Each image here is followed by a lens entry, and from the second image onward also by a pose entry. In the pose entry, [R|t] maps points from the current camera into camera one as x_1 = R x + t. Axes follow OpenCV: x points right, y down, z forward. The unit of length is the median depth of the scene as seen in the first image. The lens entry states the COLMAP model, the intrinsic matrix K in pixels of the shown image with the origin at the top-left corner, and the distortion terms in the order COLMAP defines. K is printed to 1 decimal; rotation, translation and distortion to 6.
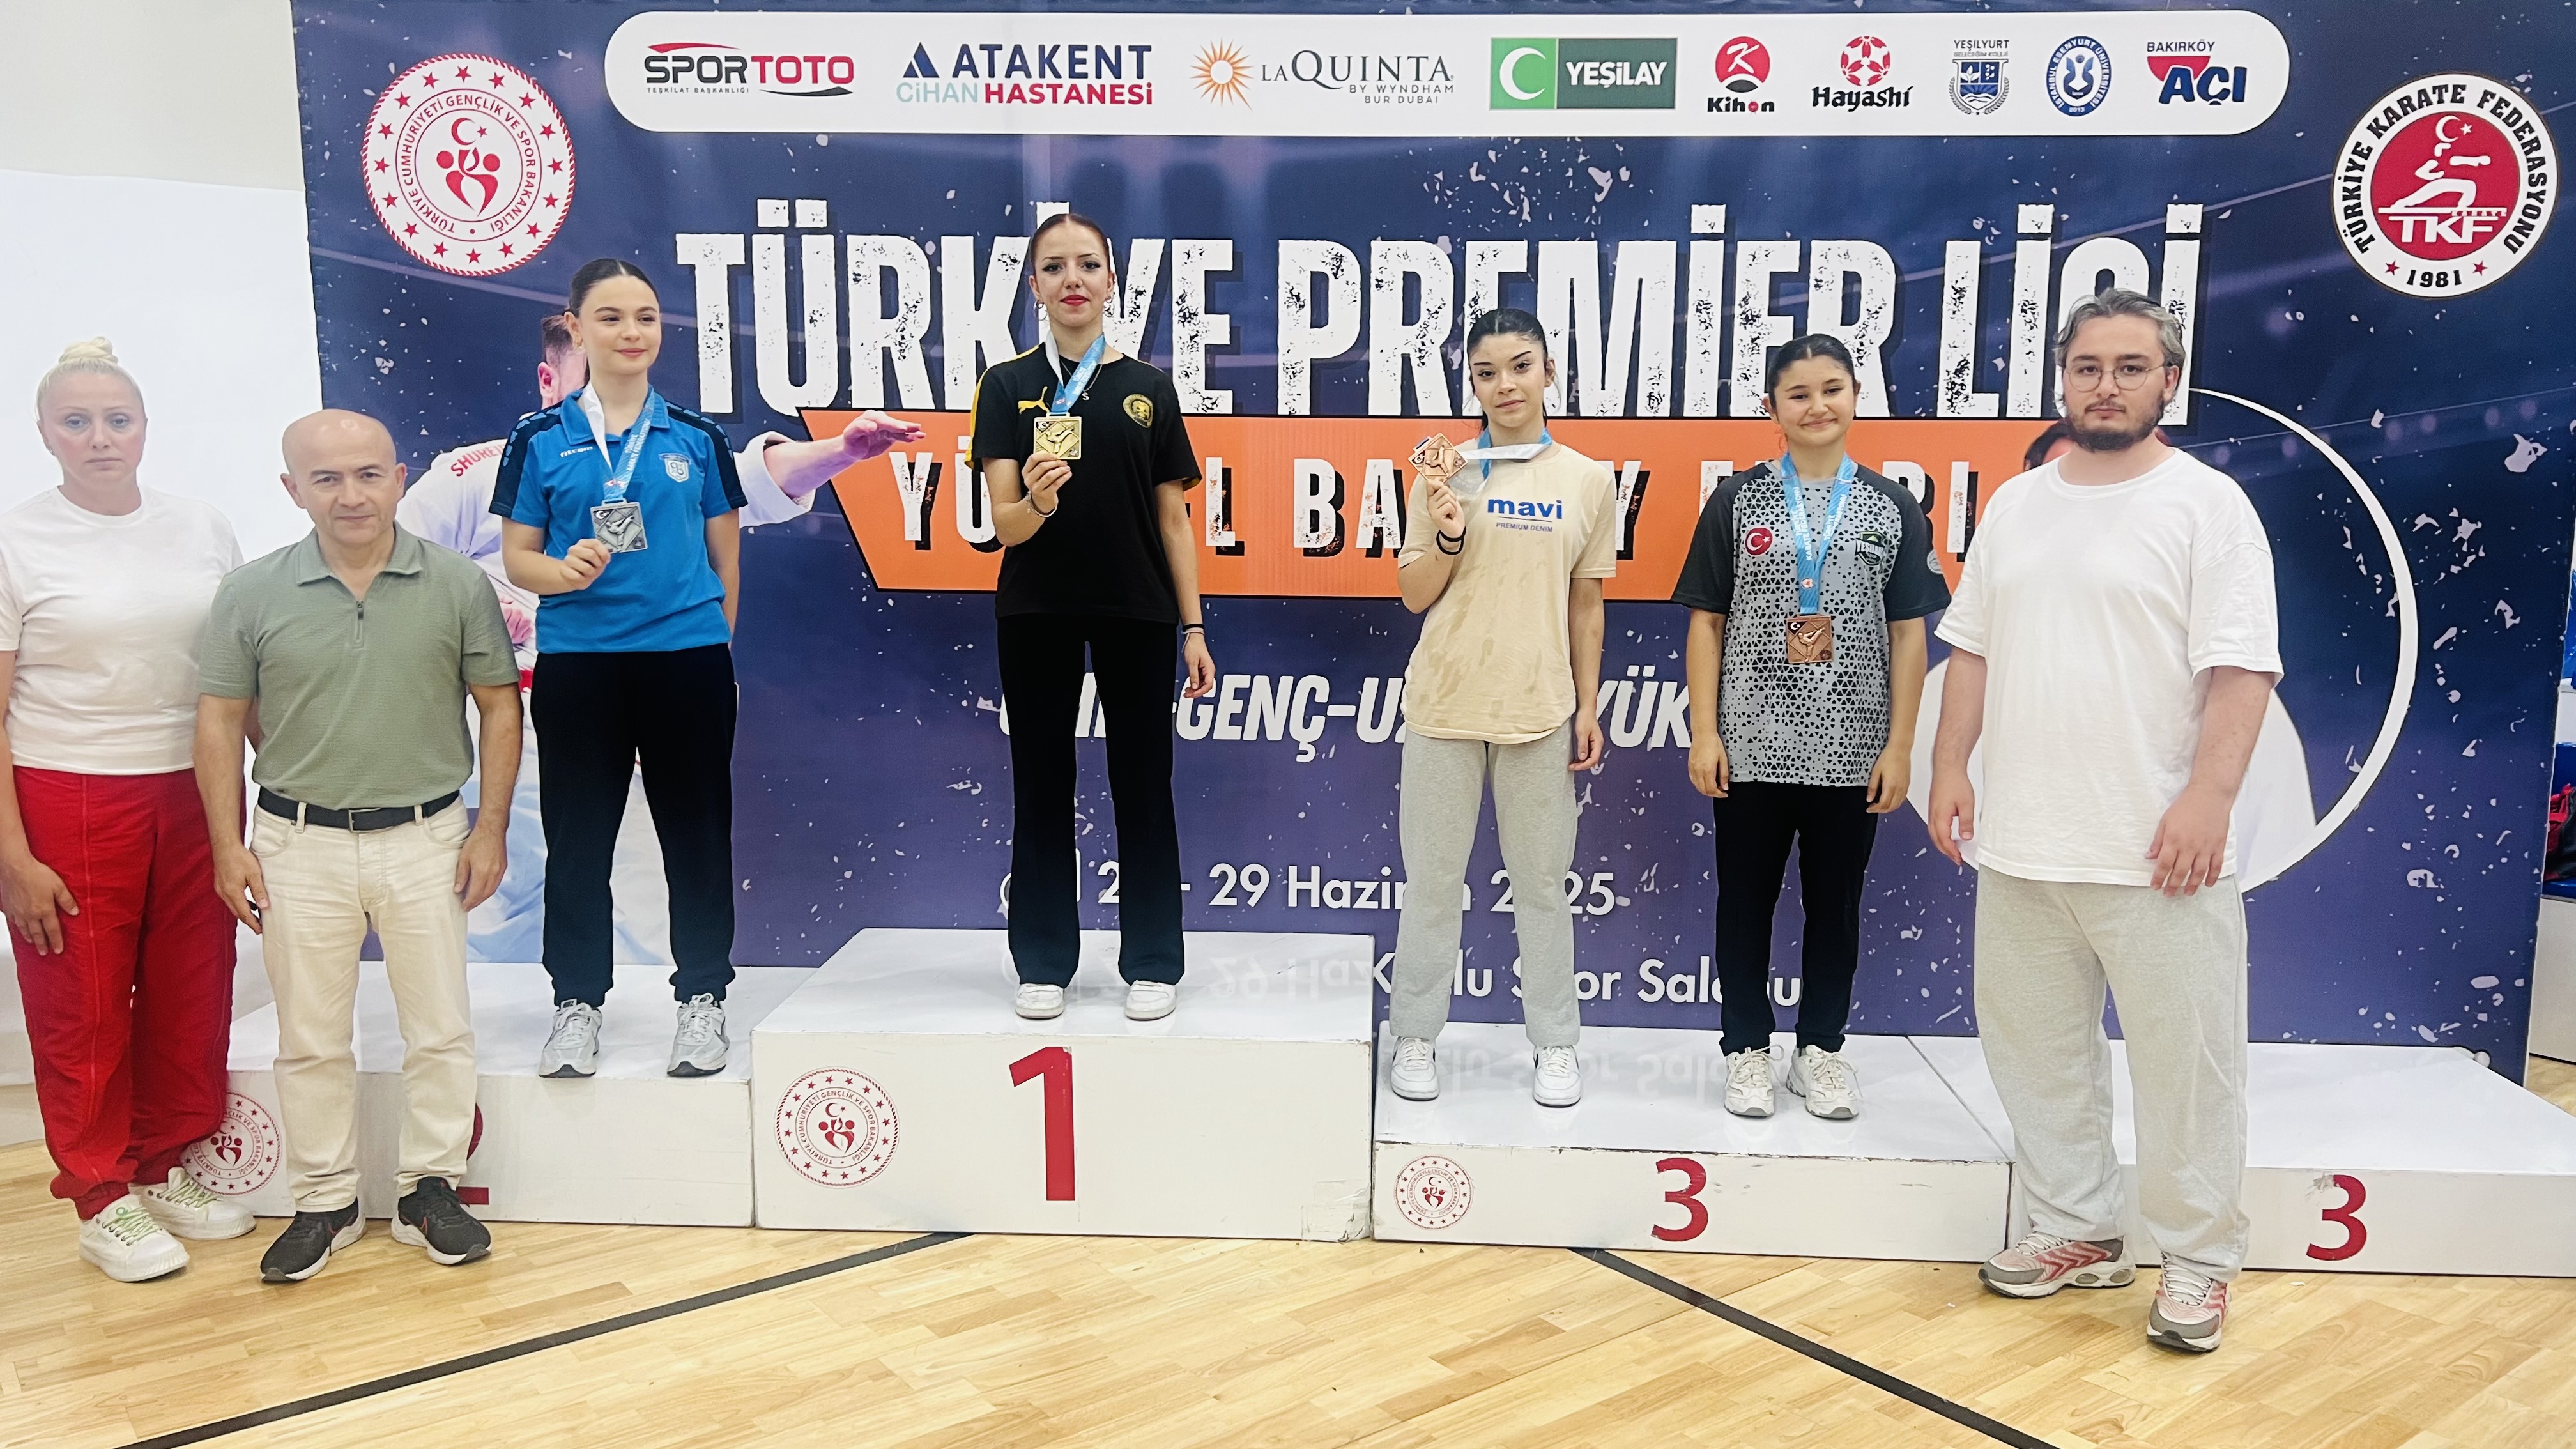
lens RADIAL K [[1924.8, 0, 1308.7], [0, 1924.8, 729.0], [0, 0, 1]] dist [0.046596, -0.051375]
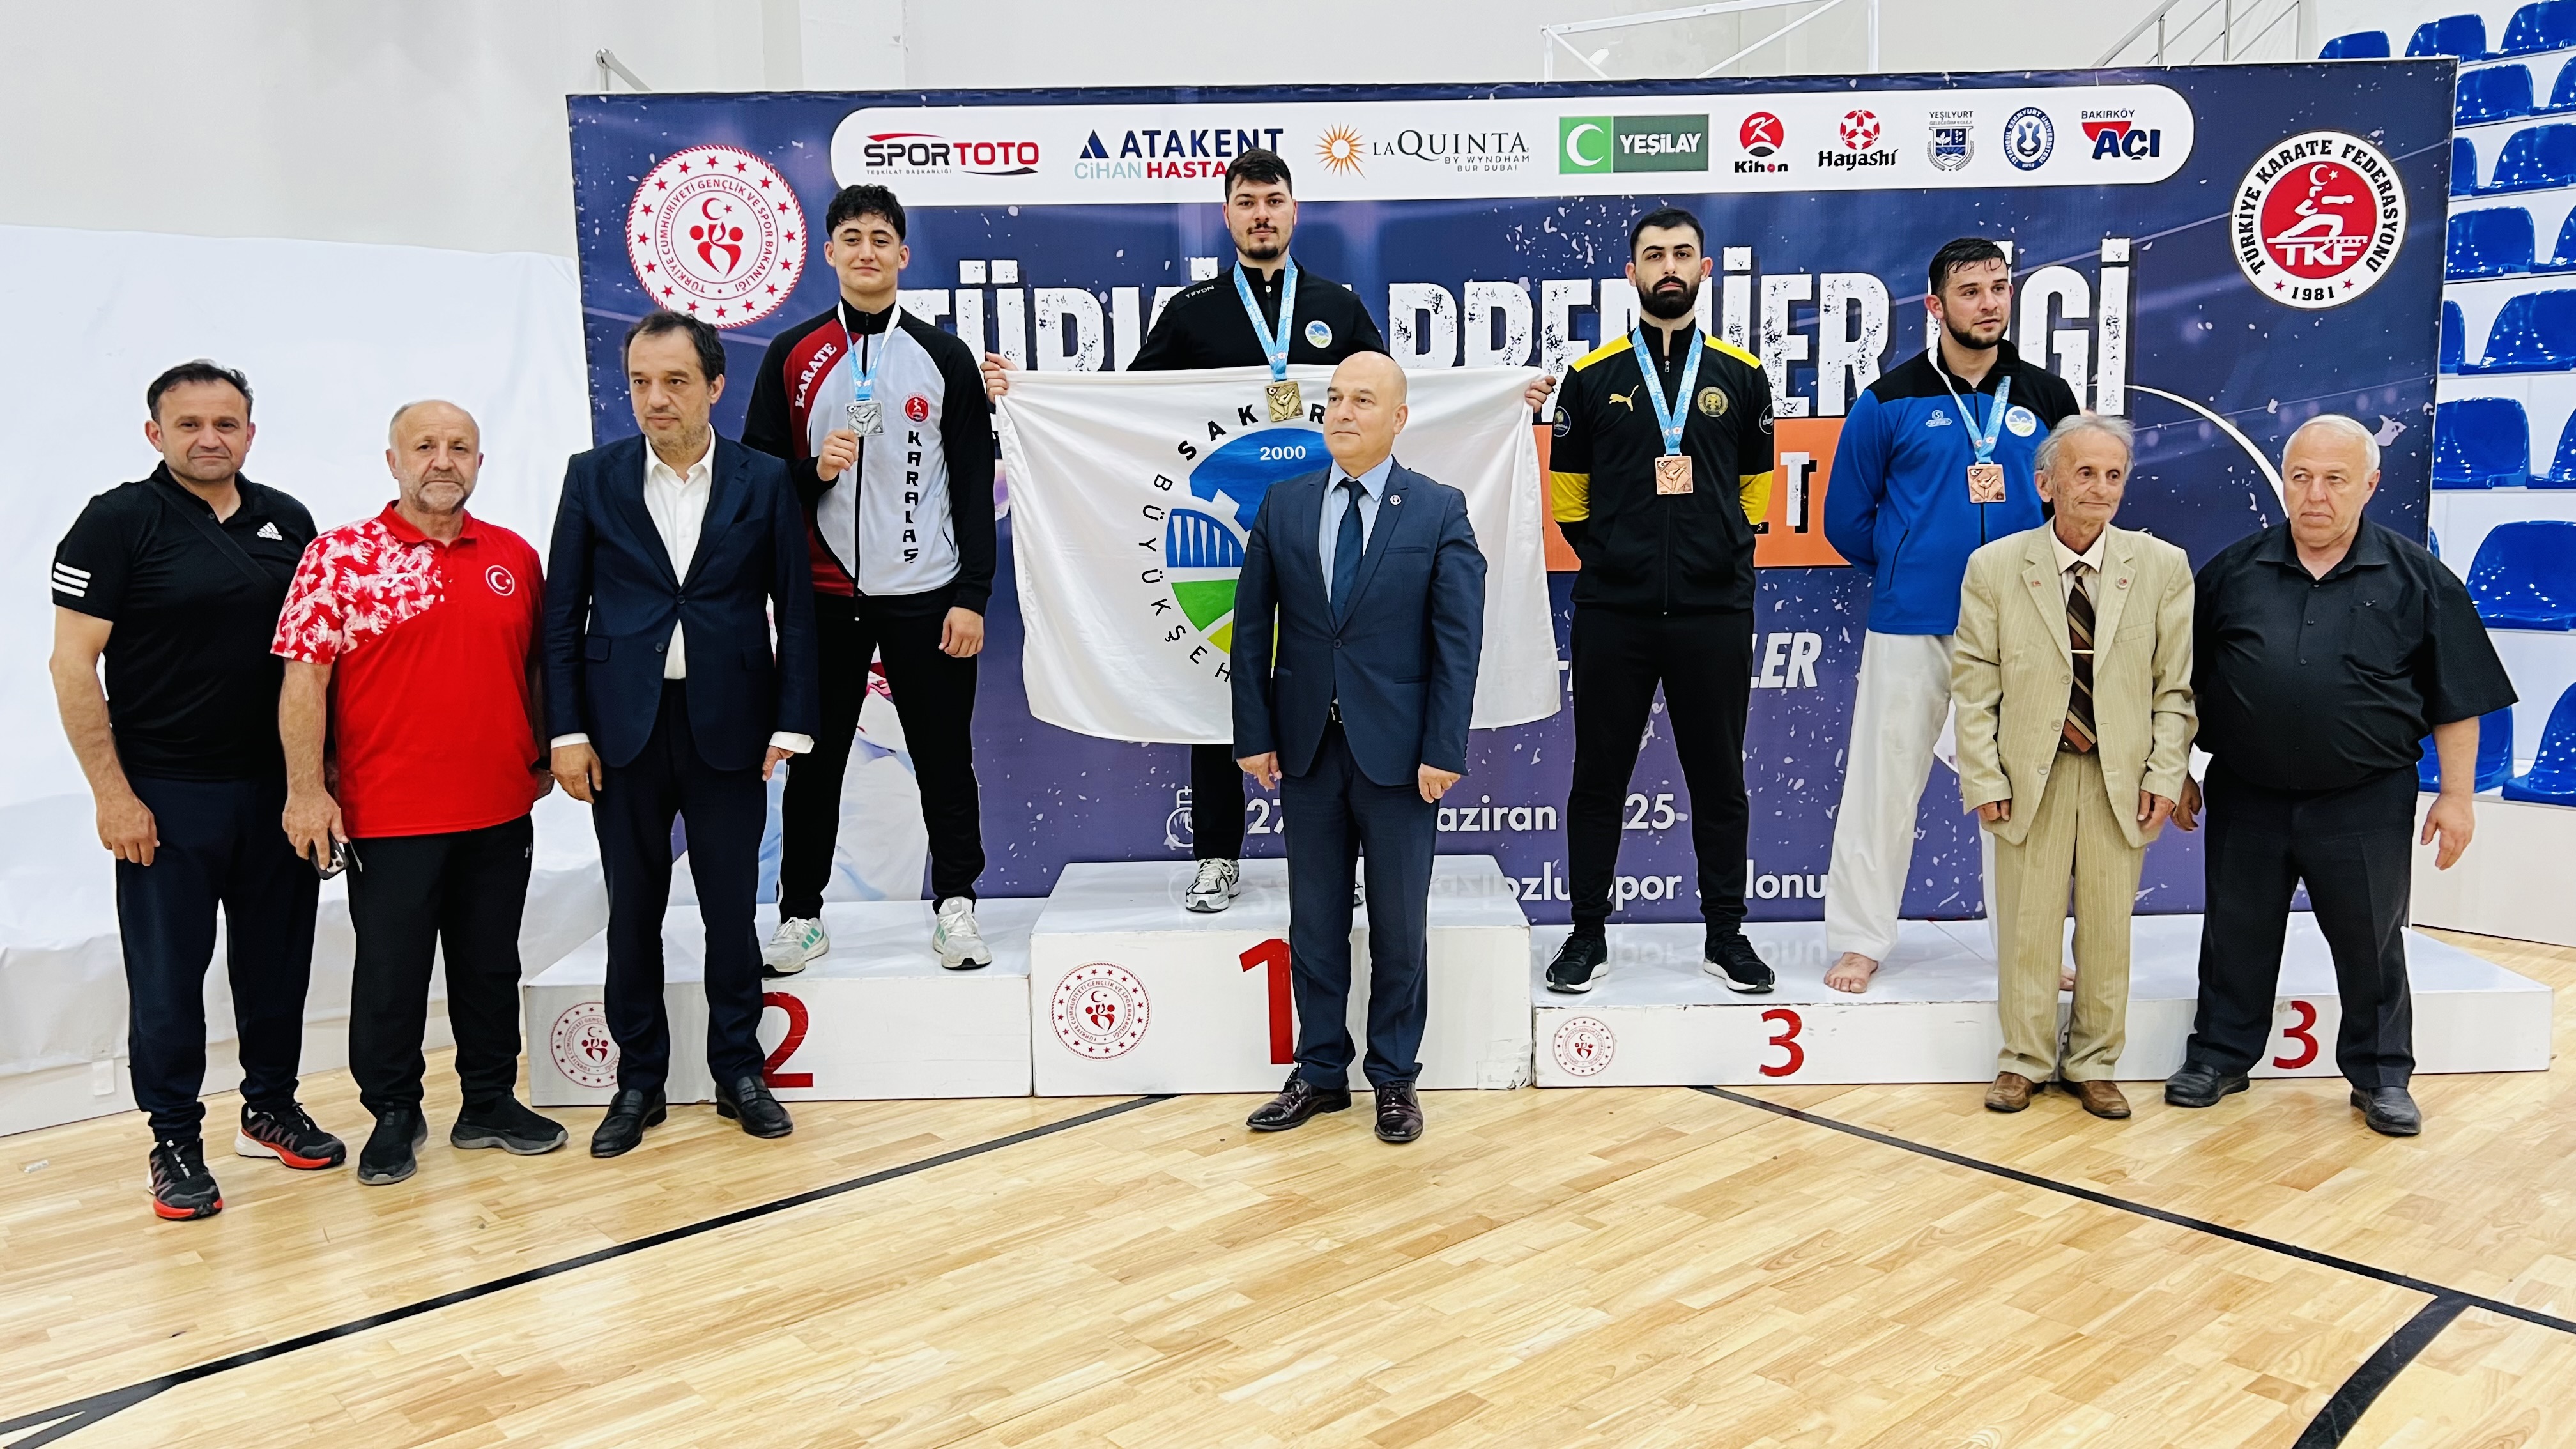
lens RADIAL K [[1932.5, 0, 1284.6], [0, 1932.5, 702.9], [0, 0, 1]] dist [0.055686, -0.067277]
pose [[0.998516, -0.031990, 0.044075, -0.145980], [0.032667, 0.999358, -0.014728, 0.028882], [-0.043576, 0.016146, 0.998920, -0.223058]]
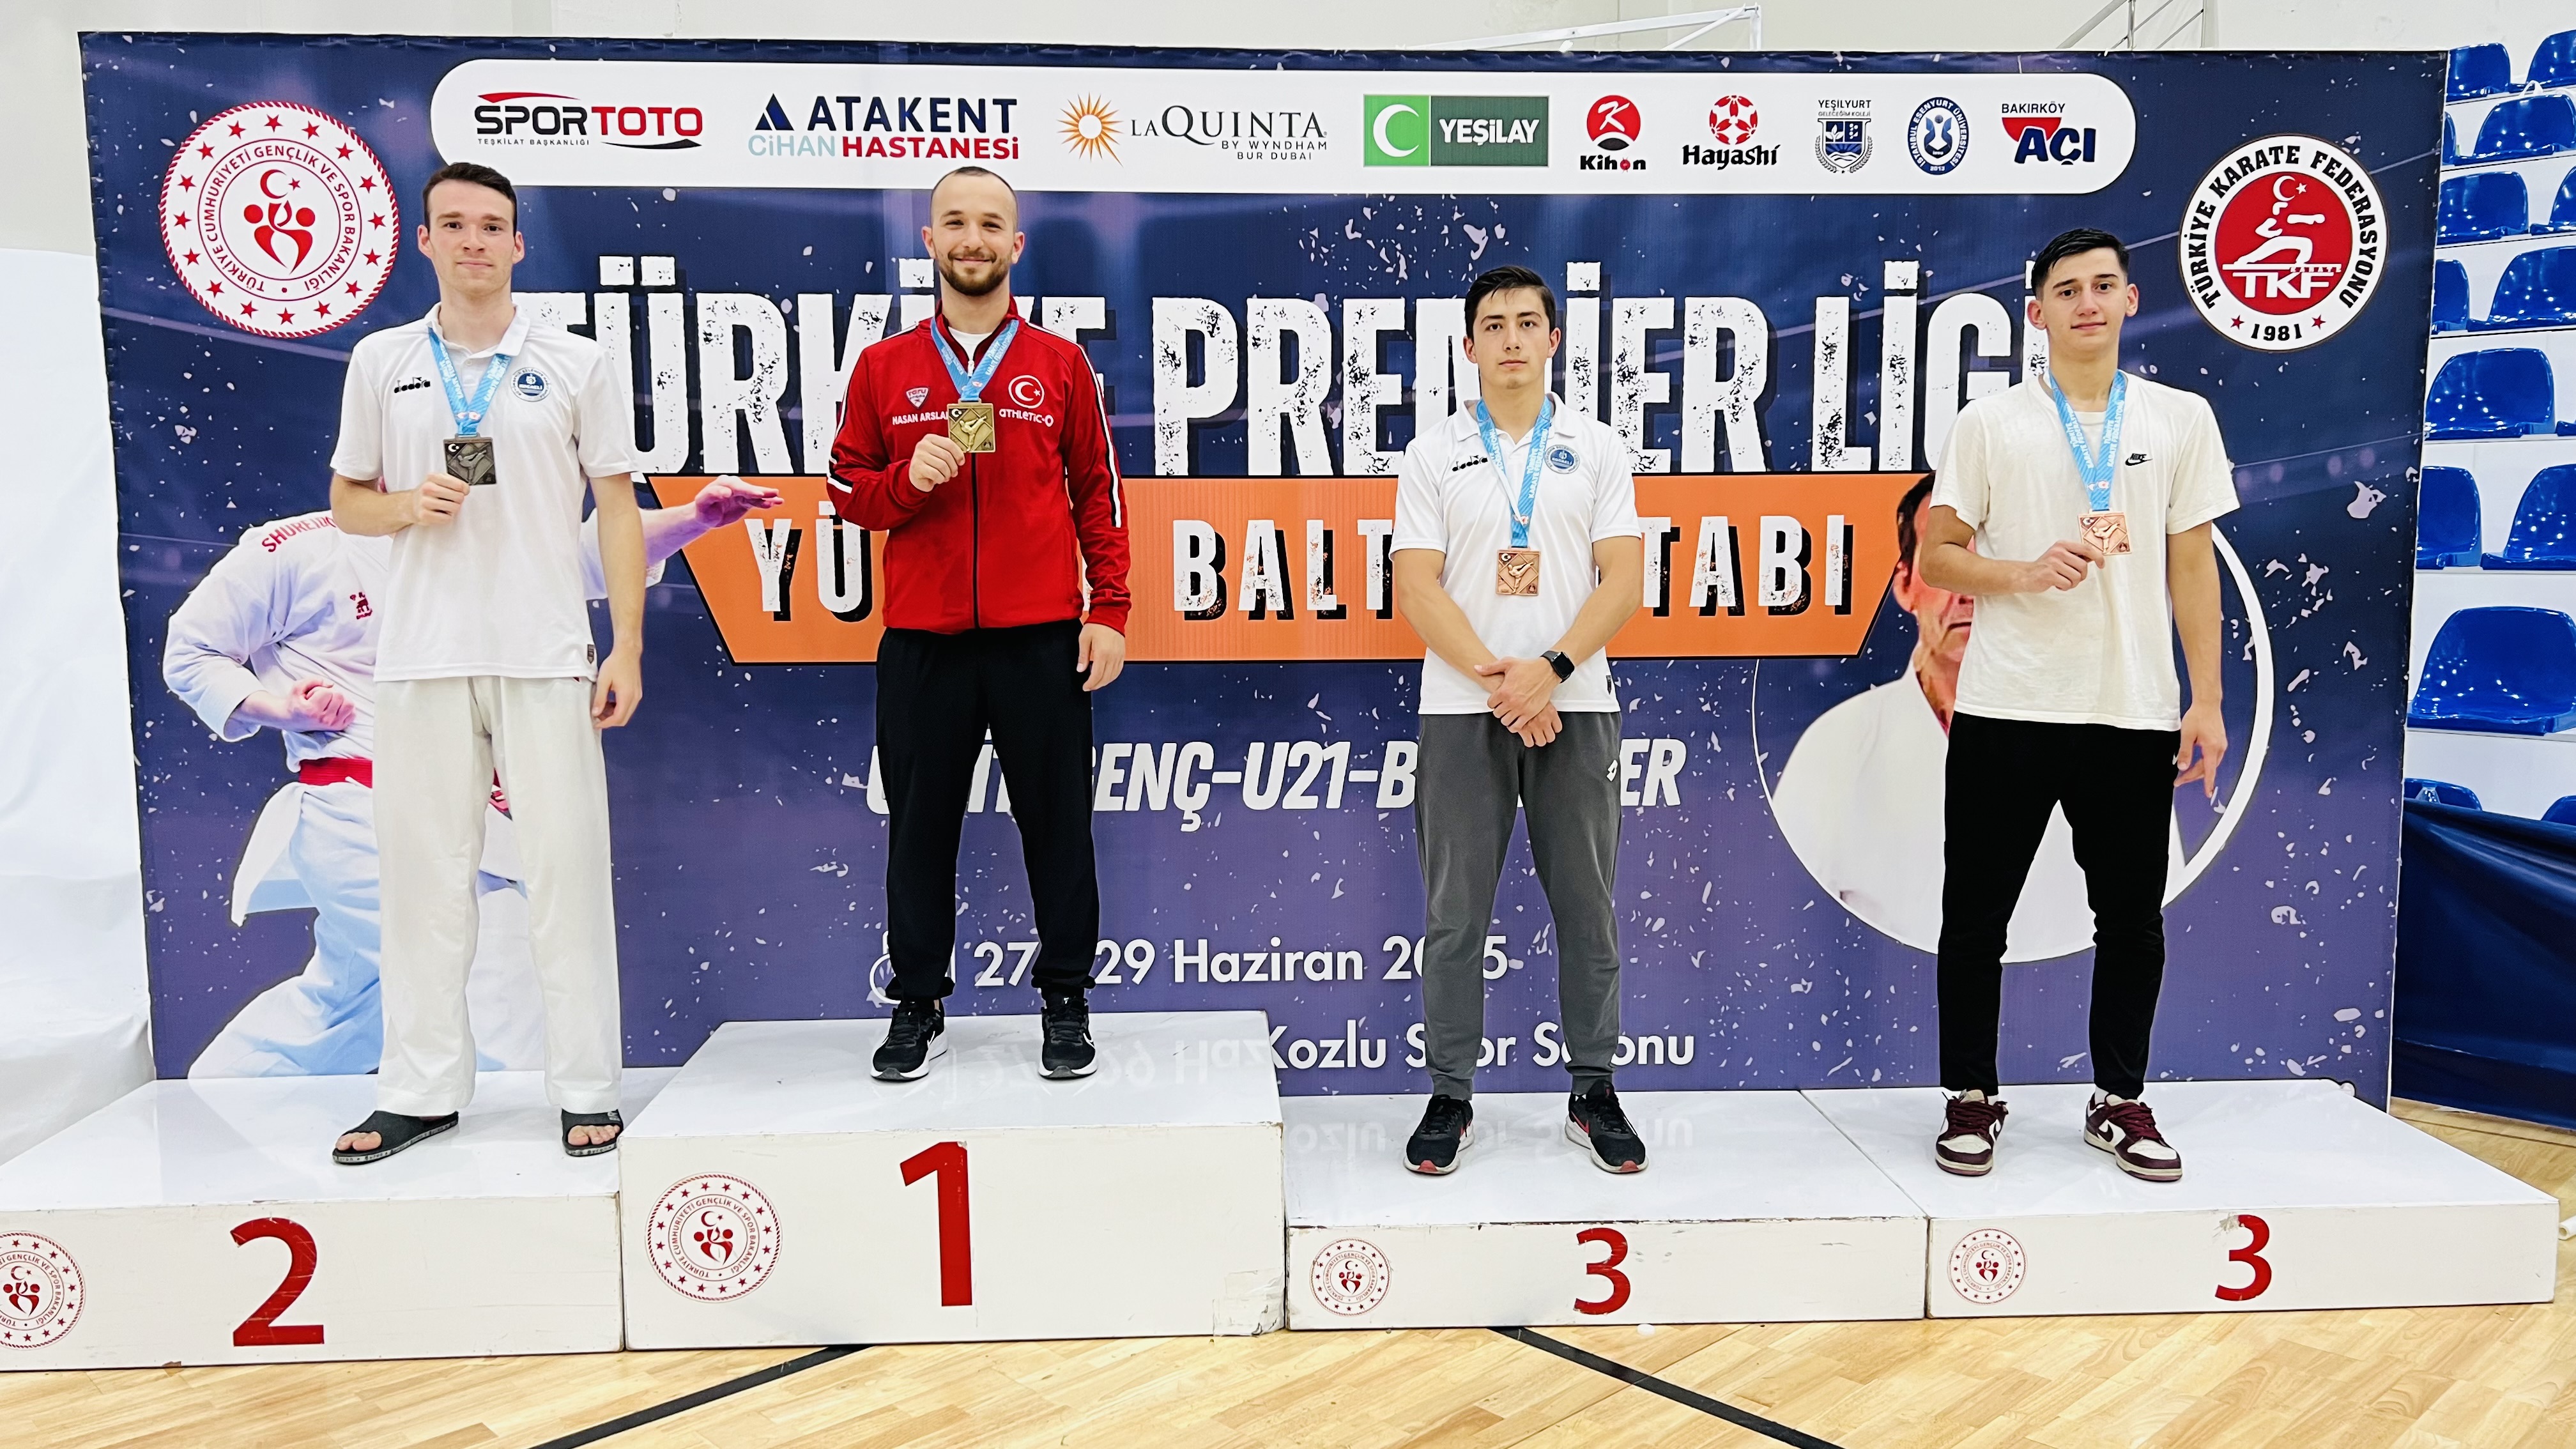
lens RADIAL K [[1914.9, 0, 1285.4], [0, 1914.9, 726.6], [0, 0, 1]] dist [0.051339, -0.057933]
pose [[0.995017, -0.023866, 0.096804, -0.048144], [0.026965, 0.999161, -0.030829, -0.005088], [-0.095987, 0.033286, 0.994826, 0.035842]]
